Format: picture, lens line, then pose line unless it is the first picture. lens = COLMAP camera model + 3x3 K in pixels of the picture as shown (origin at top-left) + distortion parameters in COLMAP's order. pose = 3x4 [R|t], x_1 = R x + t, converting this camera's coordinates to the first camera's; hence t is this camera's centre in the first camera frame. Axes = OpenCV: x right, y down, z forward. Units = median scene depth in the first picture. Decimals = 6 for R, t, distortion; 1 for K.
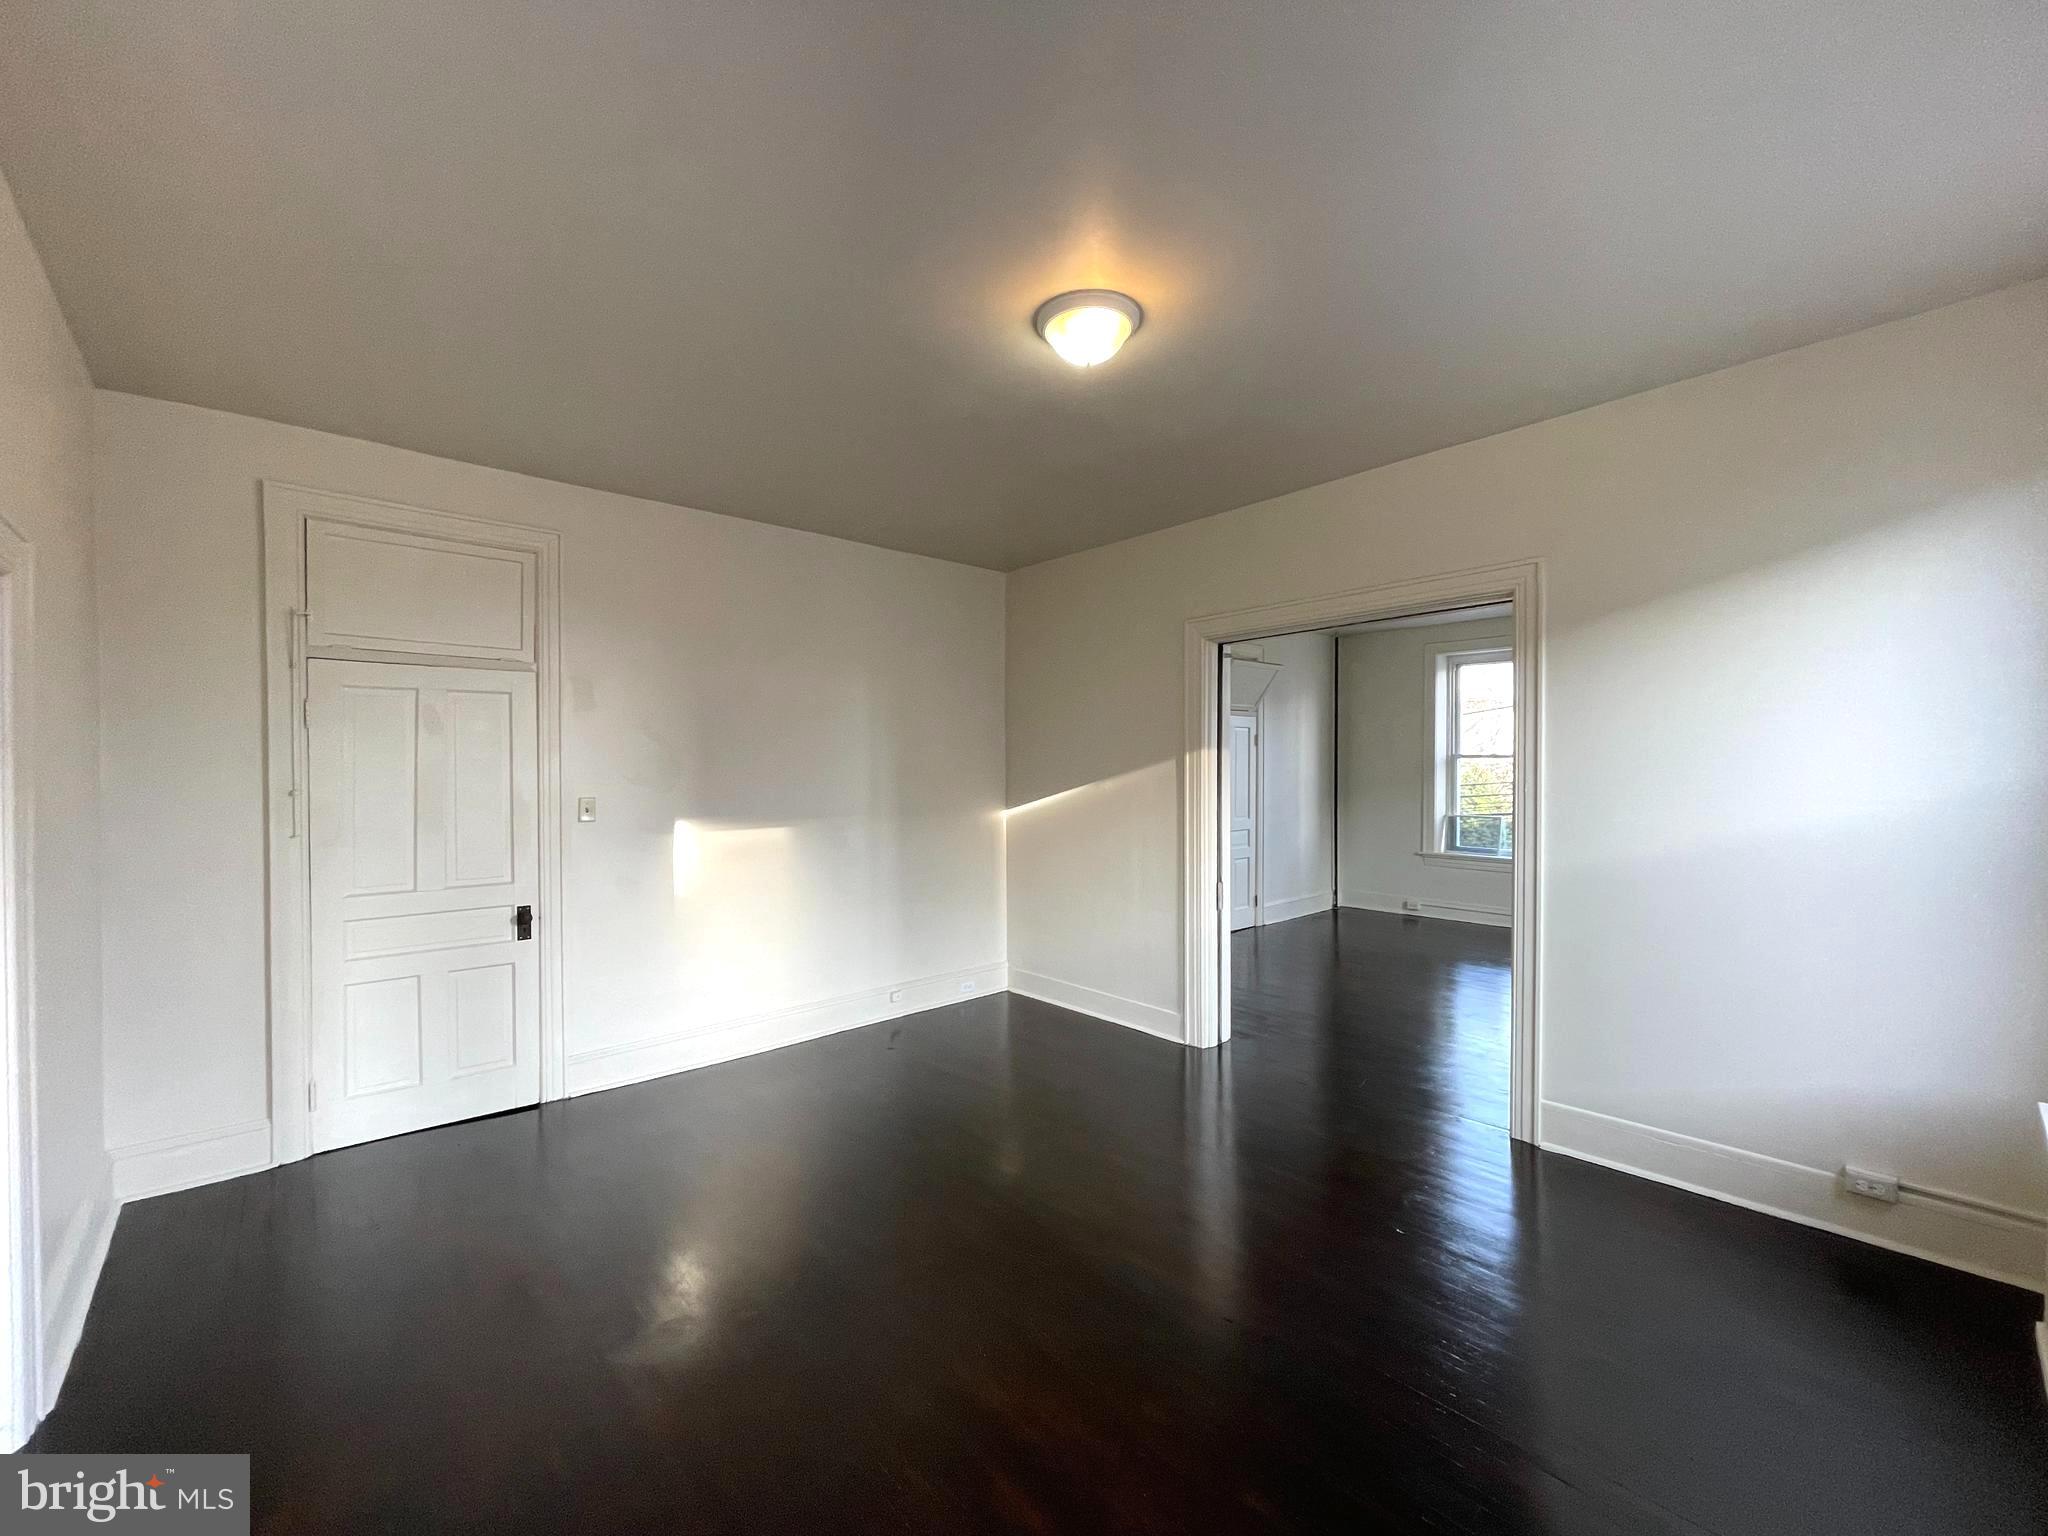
lens RADIAL K [[824.9, 0, 1024.0], [0, 824.9, 768.0], [0, 0, 1]] dist [-0.001411, -0.000099]
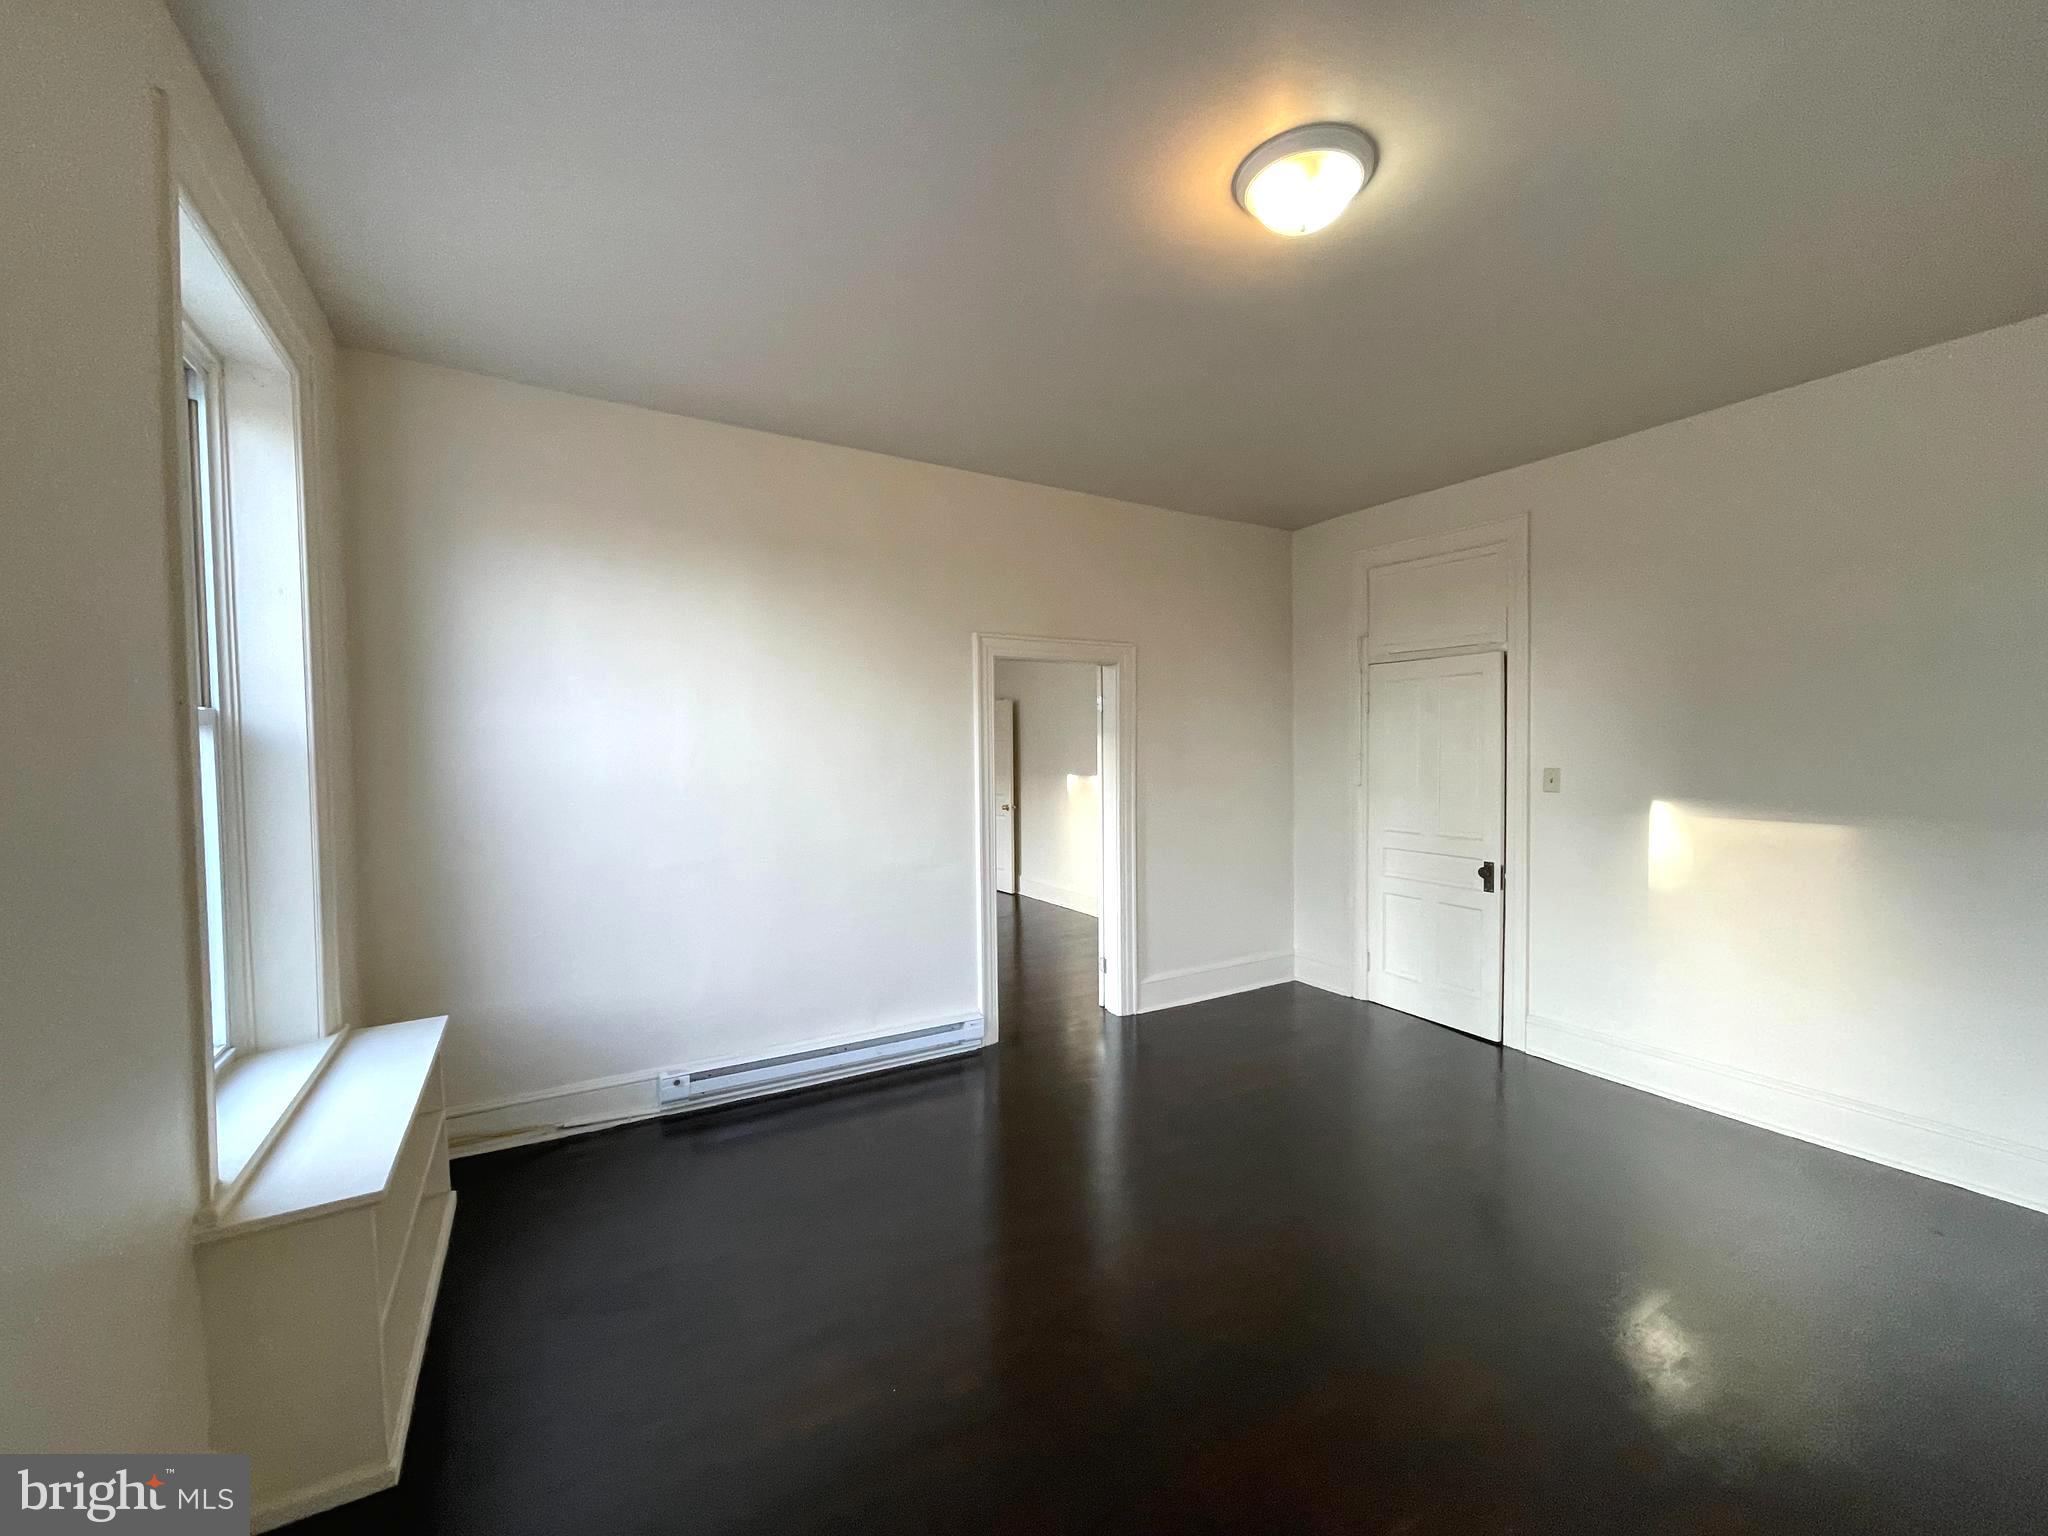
lens RADIAL K [[824.9, 0, 1024.0], [0, 824.9, 768.0], [0, 0, 1]] dist [-0.001411, -0.000099]
pose [[-0.190006, 0.031832, -0.981267, 0.602051], [0.000610, 0.999478, 0.032305, 0.002085], [0.981783, 0.005540, -0.189927, 0.578140]]
